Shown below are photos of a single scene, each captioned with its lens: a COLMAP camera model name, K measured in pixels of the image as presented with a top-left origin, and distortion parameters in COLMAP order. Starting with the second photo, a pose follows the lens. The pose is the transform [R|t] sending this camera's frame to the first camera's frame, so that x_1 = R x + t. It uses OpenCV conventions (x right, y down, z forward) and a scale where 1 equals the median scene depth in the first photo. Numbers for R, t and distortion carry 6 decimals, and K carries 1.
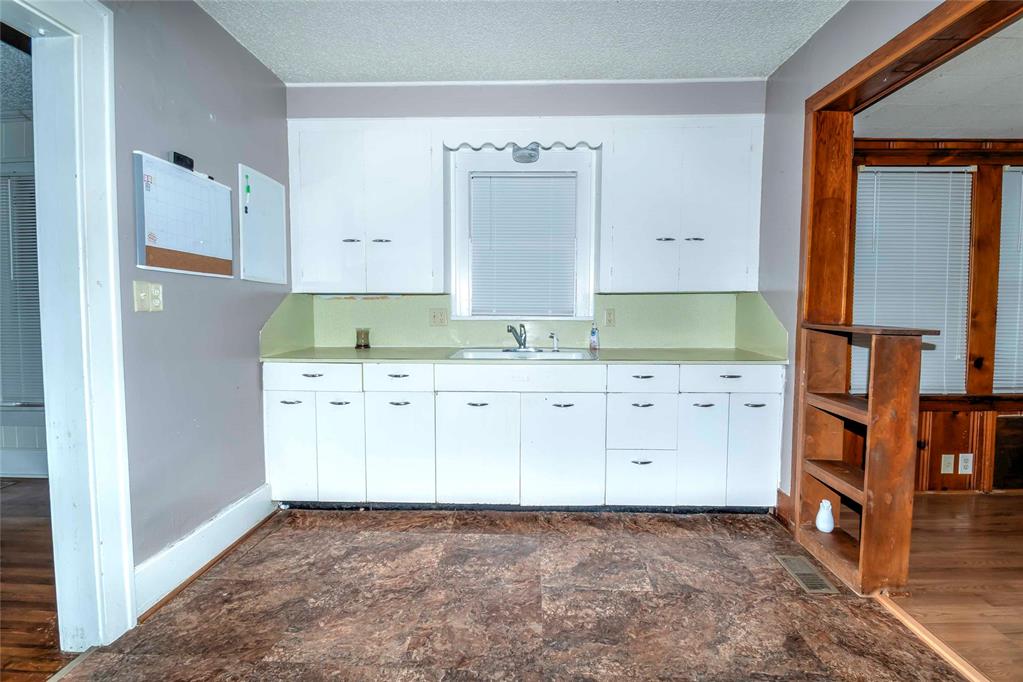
lens RADIAL K [[471.0, 0, 507.9], [0, 471.0, 337.9], [0, 0, 1]] dist [-0.000999, -0.005638]
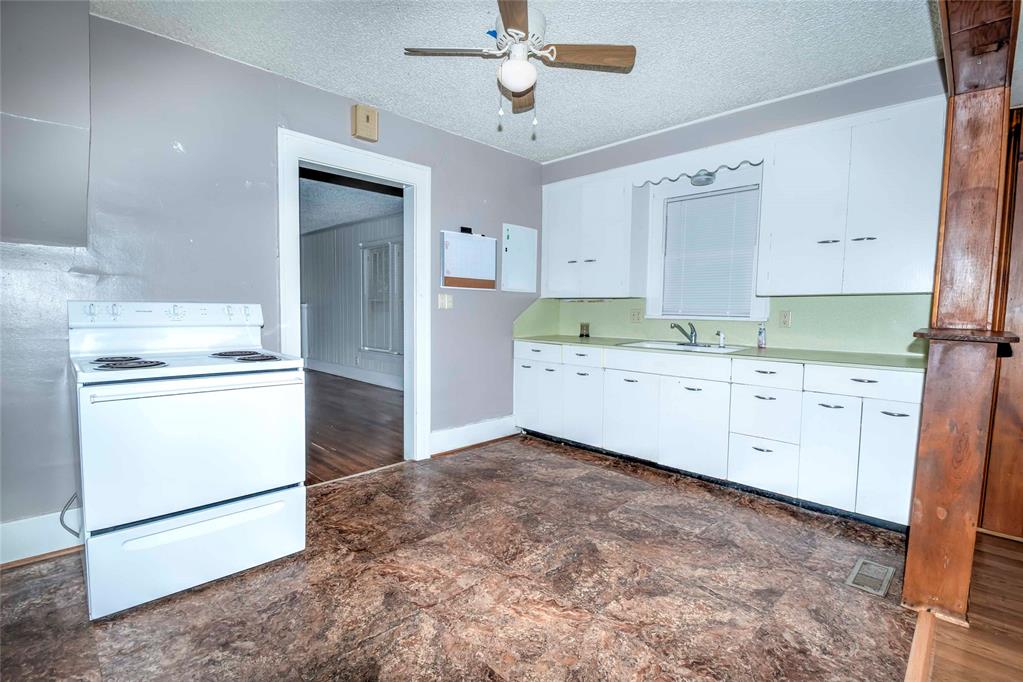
lens RADIAL K [[471.0, 0, 526.4], [0, 471.0, 342.6], [0, 0, 1]] dist [-0.000999, -0.005638]
pose [[0.743872, 0.055579, -0.666008, 0.620891], [-0.051180, 0.998347, 0.026150, 0.014067], [0.666360, 0.014634, 0.745486, -0.203421]]
